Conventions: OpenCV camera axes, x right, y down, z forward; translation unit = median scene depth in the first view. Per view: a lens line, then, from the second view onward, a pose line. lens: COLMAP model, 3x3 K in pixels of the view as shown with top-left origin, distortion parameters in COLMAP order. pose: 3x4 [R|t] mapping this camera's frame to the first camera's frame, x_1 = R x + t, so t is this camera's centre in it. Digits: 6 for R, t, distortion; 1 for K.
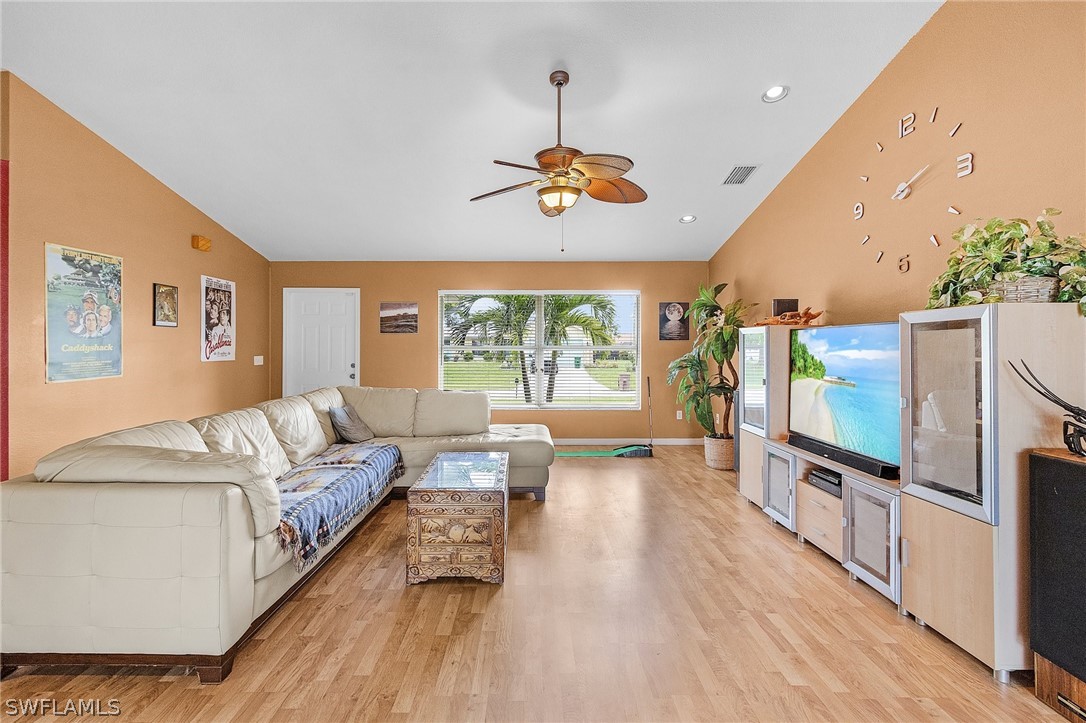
lens RADIAL K [[519.2, 0, 545.7], [0, 519.2, 356.5], [0, 0, 1]] dist [0.004779, 0.002077]
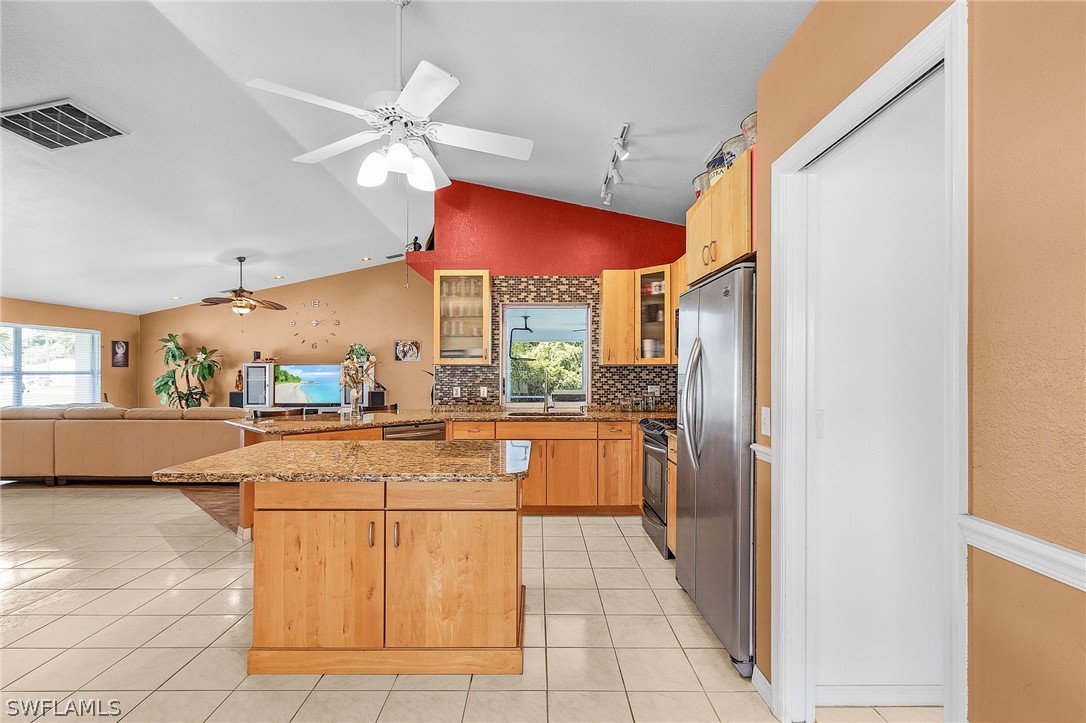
lens RADIAL K [[519.2, 0, 510.0], [0, 519.2, 366.7], [0, 0, 1]] dist [0.004779, 0.002077]
pose [[0.045591, -0.004986, 0.998948, -2.284461], [0.017237, 0.999843, 0.004204, -0.037905], [-0.998811, 0.017027, 0.045670, -0.321108]]
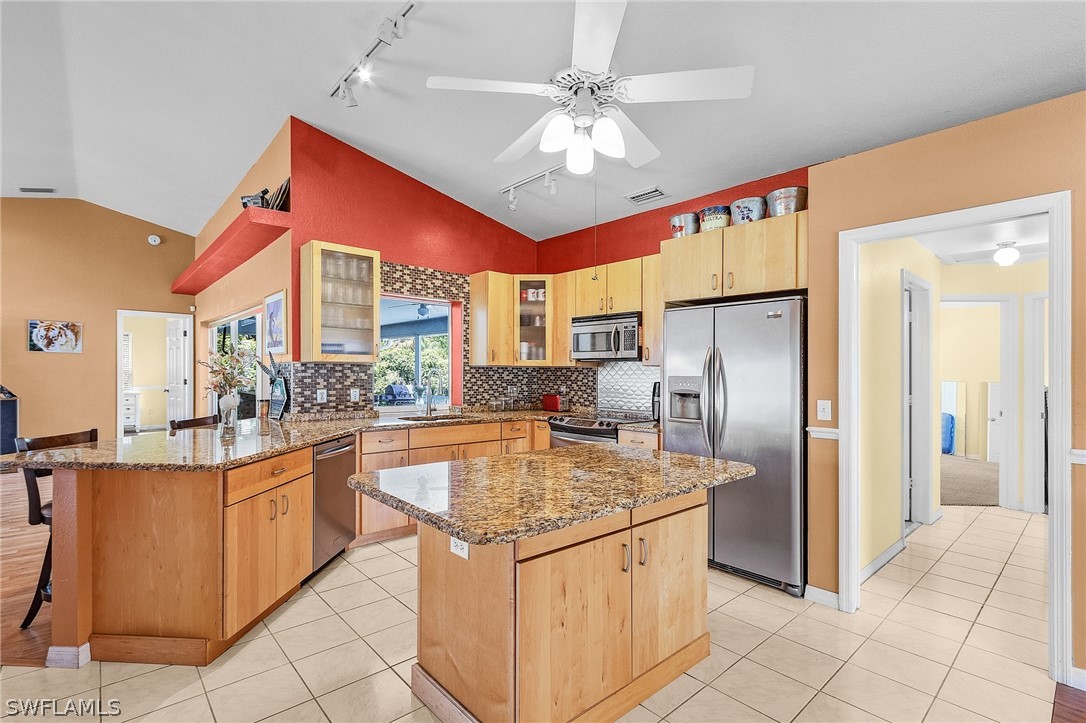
lens RADIAL K [[519.2, 0, 535.9], [0, 519.2, 368.8], [0, 0, 1]] dist [0.004779, 0.002077]
pose [[-0.644109, -0.014891, 0.764789, -2.042252], [-0.006372, 0.999880, 0.014102, -0.044257], [-0.764907, 0.004210, -0.644127, 0.268142]]
